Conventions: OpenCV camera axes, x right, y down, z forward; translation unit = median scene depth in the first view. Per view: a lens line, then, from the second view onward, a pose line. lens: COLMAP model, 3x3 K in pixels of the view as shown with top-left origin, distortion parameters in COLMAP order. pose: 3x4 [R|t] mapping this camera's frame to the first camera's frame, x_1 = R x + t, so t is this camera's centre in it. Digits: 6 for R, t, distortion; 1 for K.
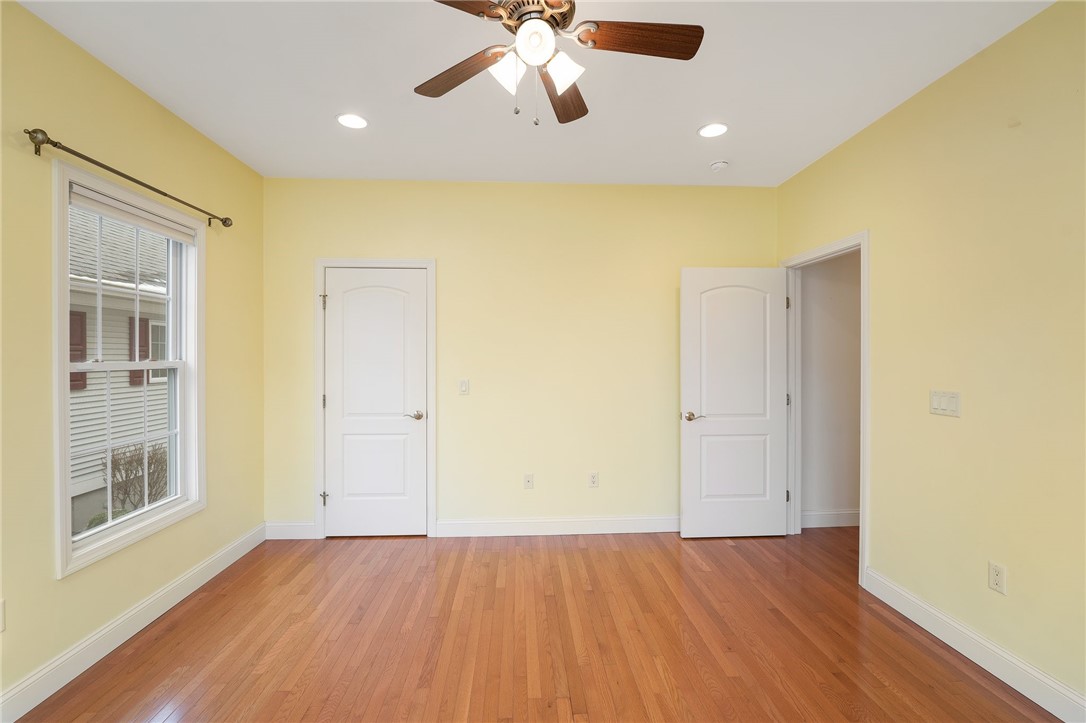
lens RADIAL K [[481.1, 0, 547.8], [0, 481.1, 355.7], [0, 0, 1]] dist [-0.006026, -0.000836]
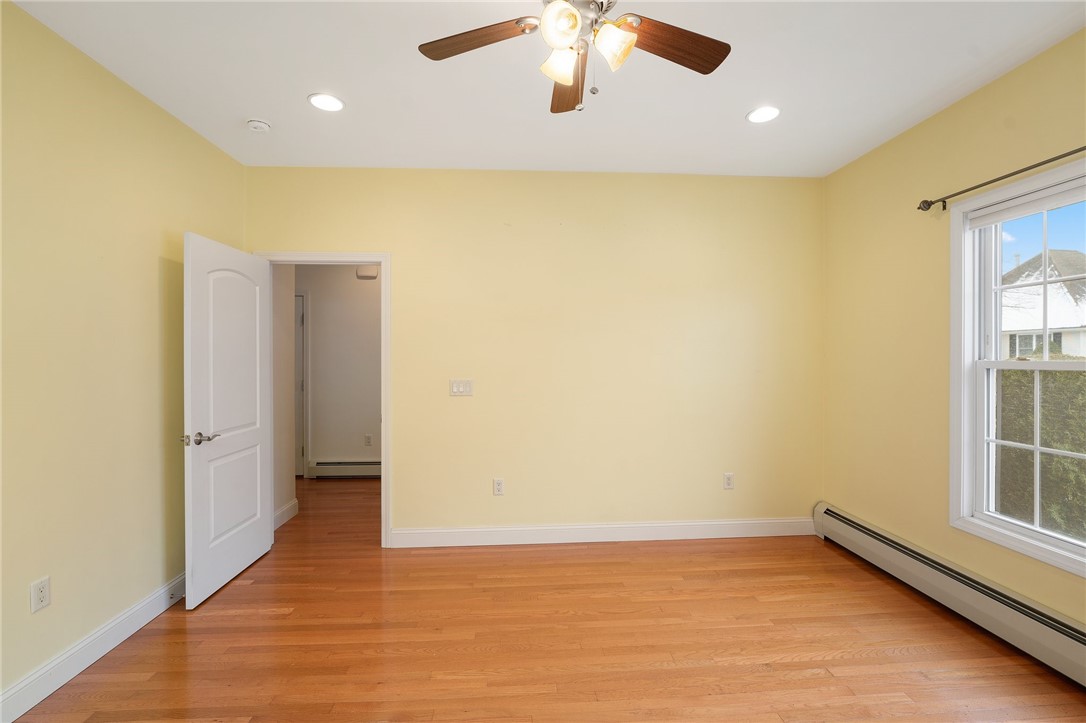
lens RADIAL K [[475.1, 0, 546.2], [0, 475.1, 358.3], [0, 0, 1]] dist [-0.016337, 0.000090]
pose [[-0.005207, -0.002905, 0.999982, -0.563682], [-0.000512, 0.999996, 0.002903, 0.001702], [-0.999986, -0.000497, -0.005209, 0.633363]]
